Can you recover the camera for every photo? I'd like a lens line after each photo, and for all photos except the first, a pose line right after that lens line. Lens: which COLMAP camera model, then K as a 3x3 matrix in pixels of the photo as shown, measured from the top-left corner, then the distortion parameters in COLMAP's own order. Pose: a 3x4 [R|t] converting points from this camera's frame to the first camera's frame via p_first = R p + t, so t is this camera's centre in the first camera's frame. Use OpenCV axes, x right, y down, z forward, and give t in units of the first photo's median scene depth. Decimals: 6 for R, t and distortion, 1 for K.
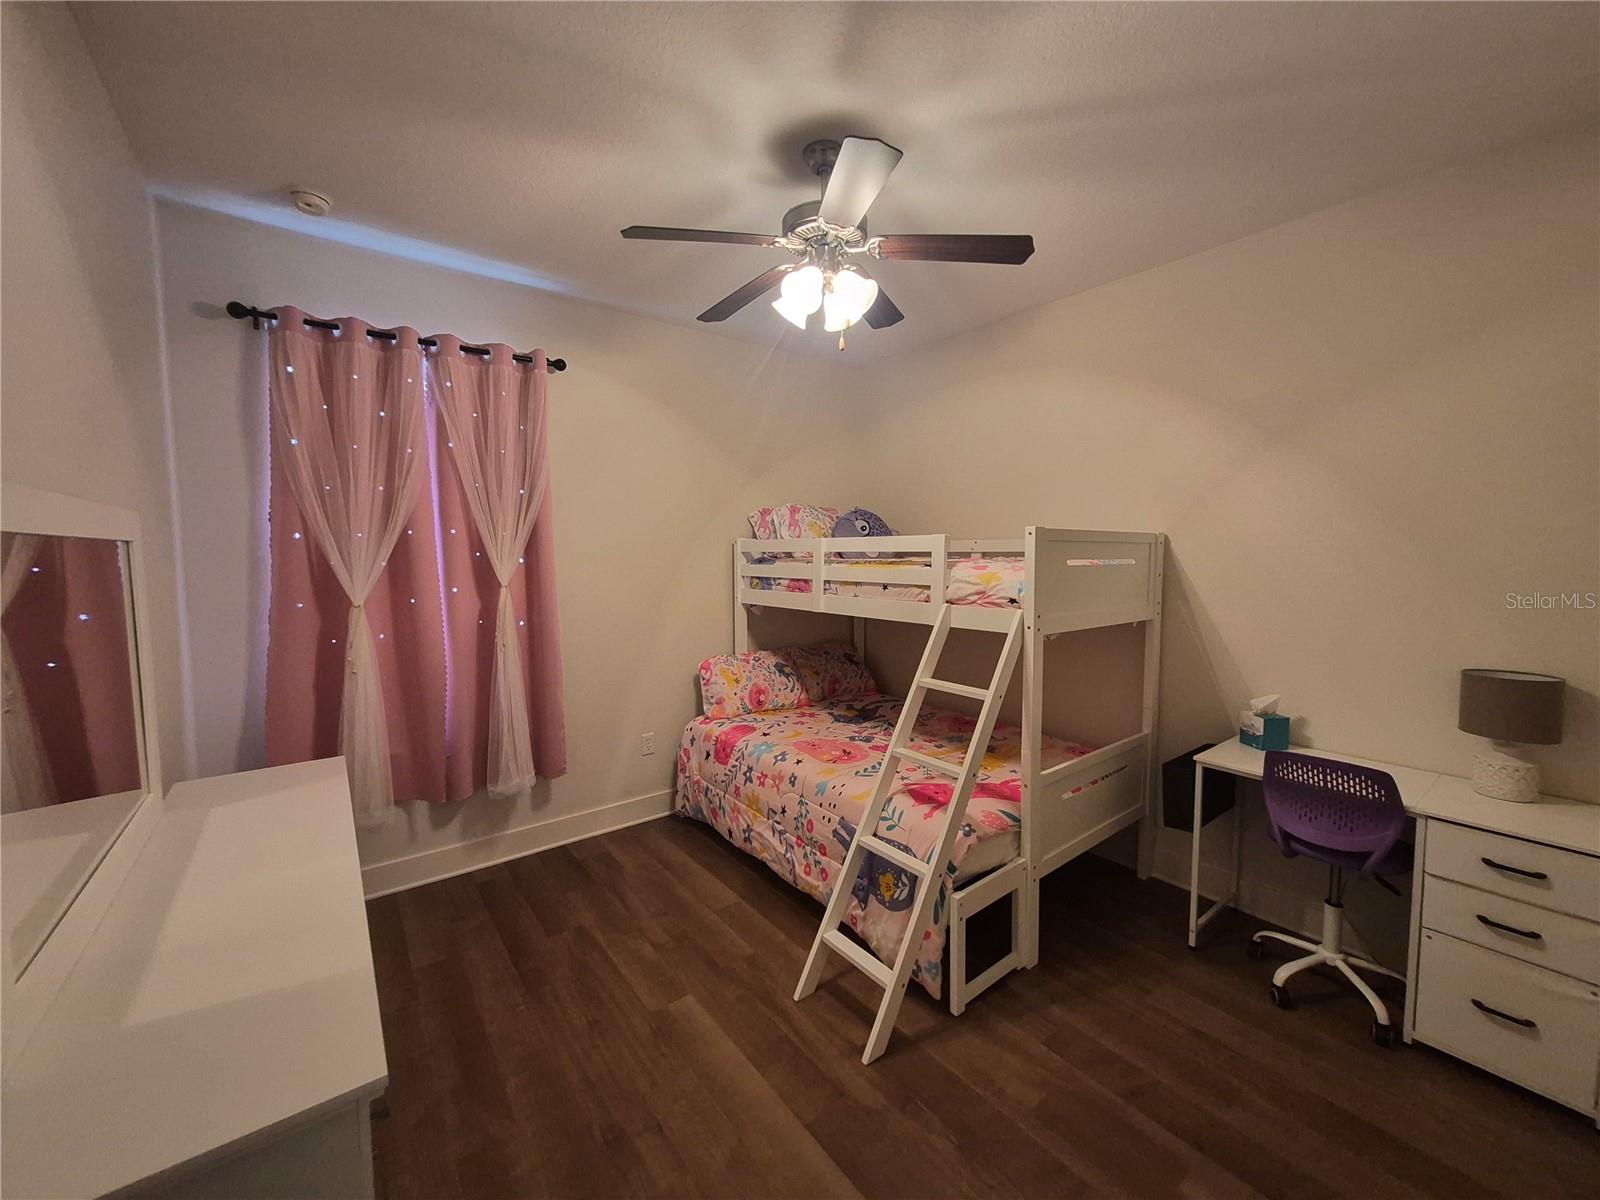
lens RADIAL K [[621.6, 0, 795.3], [0, 621.6, 590.9], [0, 0, 1]] dist [-0.000543, -0.000352]
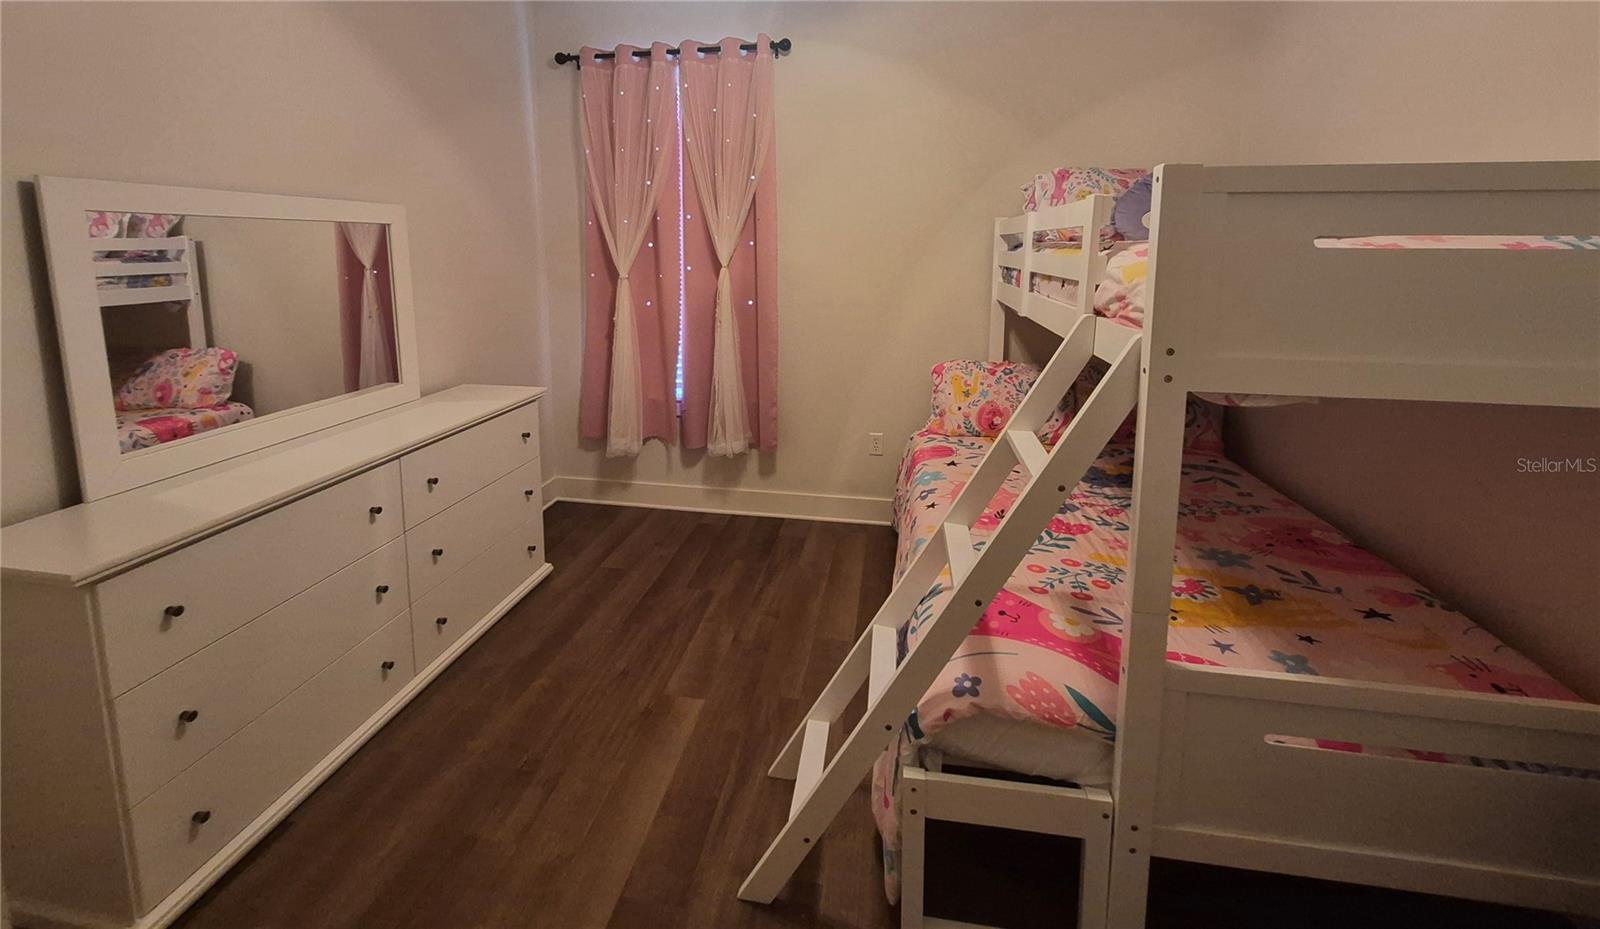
lens RADIAL K [[622.2, 0, 797.5], [0, 622.2, 321.9], [0, 0, 1]] dist [0.000070, -0.000011]
pose [[0.680384, 0.091732, -0.727092, 0.422272], [-0.046726, 0.995547, 0.081876, -0.006385], [0.731364, -0.021733, 0.681641, 0.352012]]
